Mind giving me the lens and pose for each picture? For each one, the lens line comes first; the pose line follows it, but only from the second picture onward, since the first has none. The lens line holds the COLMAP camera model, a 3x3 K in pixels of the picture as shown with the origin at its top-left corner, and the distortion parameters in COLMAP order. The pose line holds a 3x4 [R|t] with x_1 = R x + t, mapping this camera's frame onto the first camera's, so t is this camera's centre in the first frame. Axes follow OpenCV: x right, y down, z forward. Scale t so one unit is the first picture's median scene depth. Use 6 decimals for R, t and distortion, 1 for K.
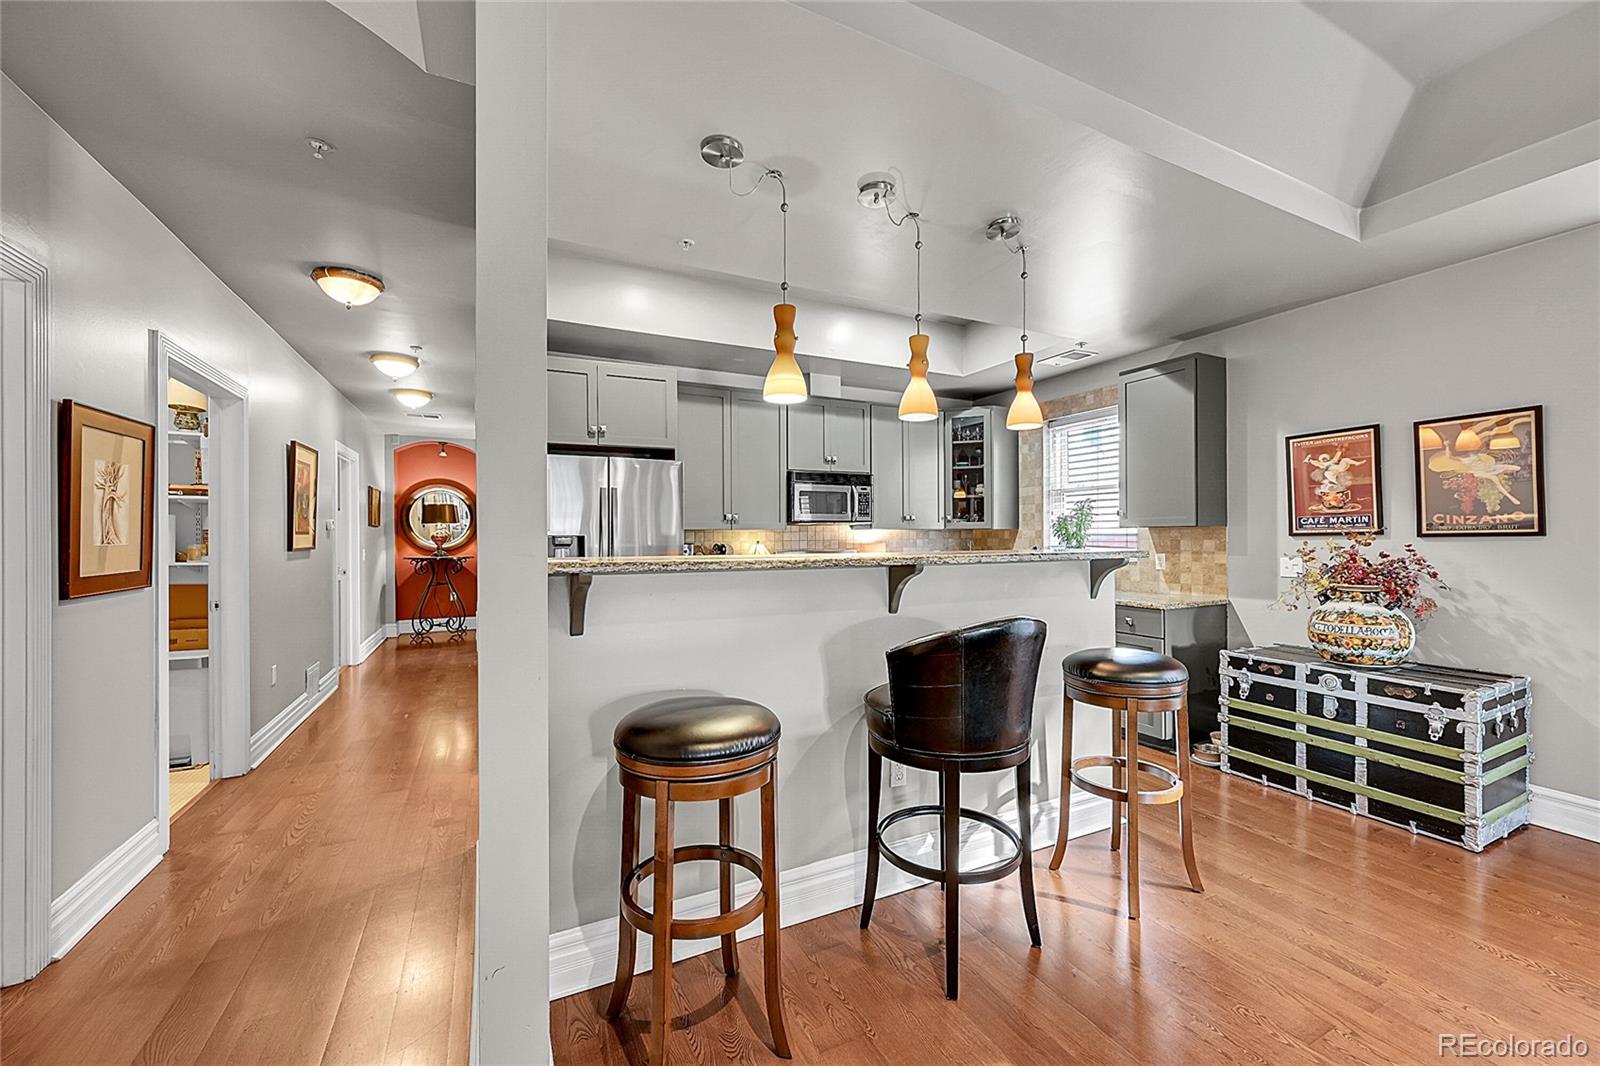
lens RADIAL K [[626.8, 0, 805.9], [0, 626.8, 535.4], [0, 0, 1]] dist [-0.001448, -0.000098]
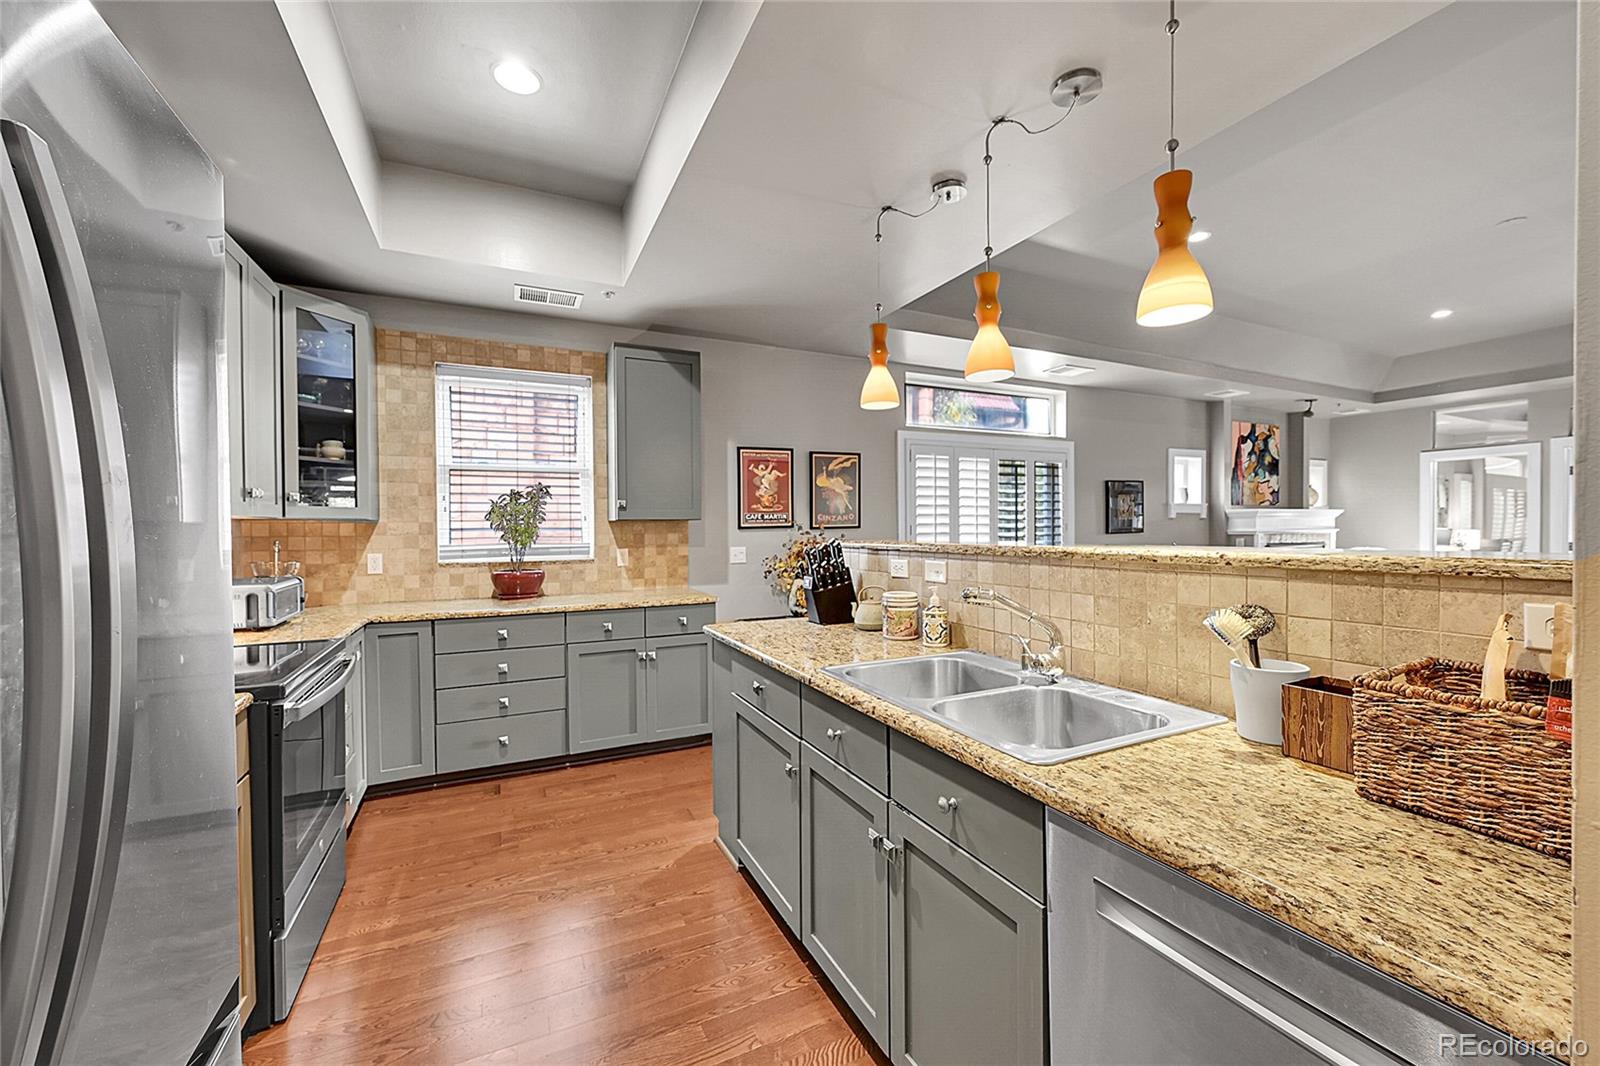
lens RADIAL K [[626.8, 0, 809.2], [0, 626.8, 534.0], [0, 0, 1]] dist [-0.001448, -0.000098]
pose [[0.008393, -0.005901, 0.999947, -0.453396], [0.007566, 0.999954, 0.005837, 0.004705], [-0.999936, 0.007516, 0.008438, 0.889932]]
